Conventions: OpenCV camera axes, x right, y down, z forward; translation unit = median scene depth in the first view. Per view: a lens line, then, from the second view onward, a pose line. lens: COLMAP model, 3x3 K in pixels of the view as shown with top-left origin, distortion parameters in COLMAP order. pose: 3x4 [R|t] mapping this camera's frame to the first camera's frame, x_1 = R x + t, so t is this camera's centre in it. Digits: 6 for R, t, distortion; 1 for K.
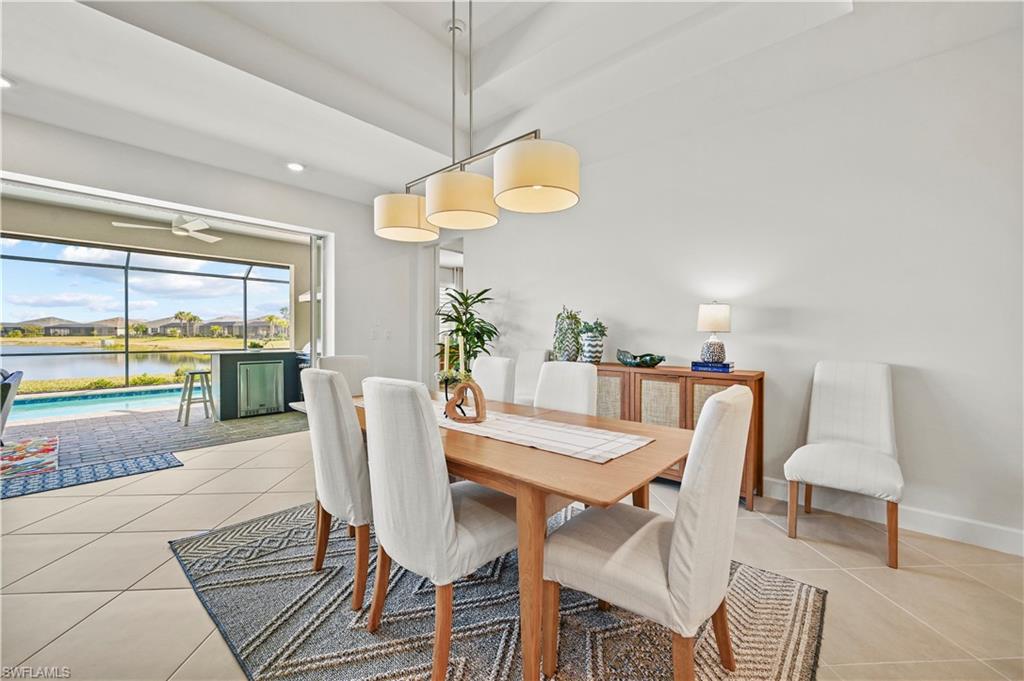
lens RADIAL K [[412.2, 0, 509.6], [0, 412.2, 336.3], [0, 0, 1]] dist [-0.003138, 0.000974]
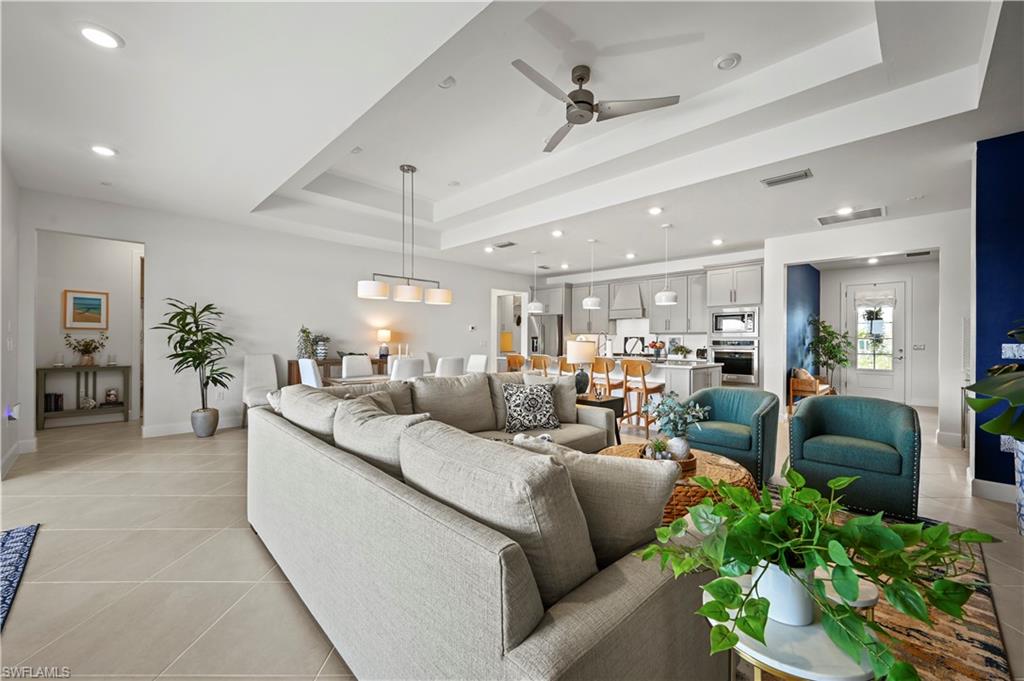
lens RADIAL K [[412.2, 0, 516.1], [0, 412.2, 343.0], [0, 0, 1]] dist [-0.003138, 0.000974]
pose [[0.044545, -0.009152, 0.998965, -1.419911], [-0.001921, 0.999955, 0.009247, -0.020693], [-0.999006, -0.002331, 0.044526, 0.109181]]
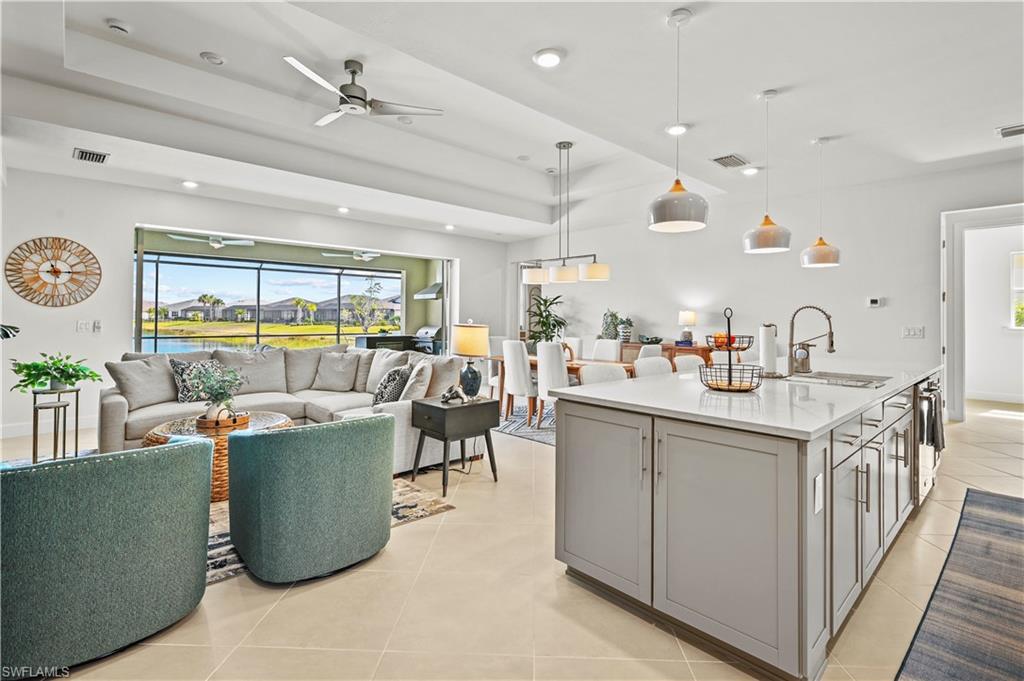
lens RADIAL K [[471.4, 0, 512.2], [0, 471.4, 317.3], [0, 0, 1]] dist [-0.002190, -0.000759]
pose [[0.997093, 0.001824, -0.076171, -0.117051], [-0.002401, 0.999969, -0.007496, -0.023371], [0.076154, 0.007657, 0.997067, -0.983180]]
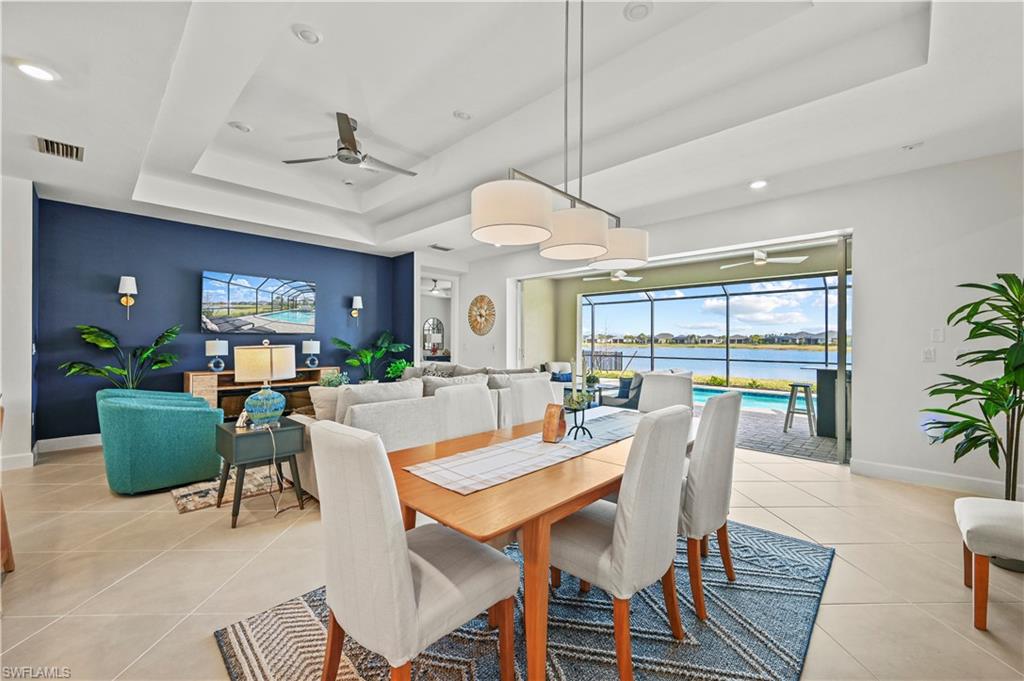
lens RADIAL K [[412.2, 0, 522.6], [0, 412.2, 338.7], [0, 0, 1]] dist [-0.003138, 0.000974]
pose [[-0.016584, -0.010073, -0.999812, 0.498267], [-0.008150, 0.999917, -0.009939, -0.026023], [0.999829, 0.007984, -0.016665, 0.467971]]
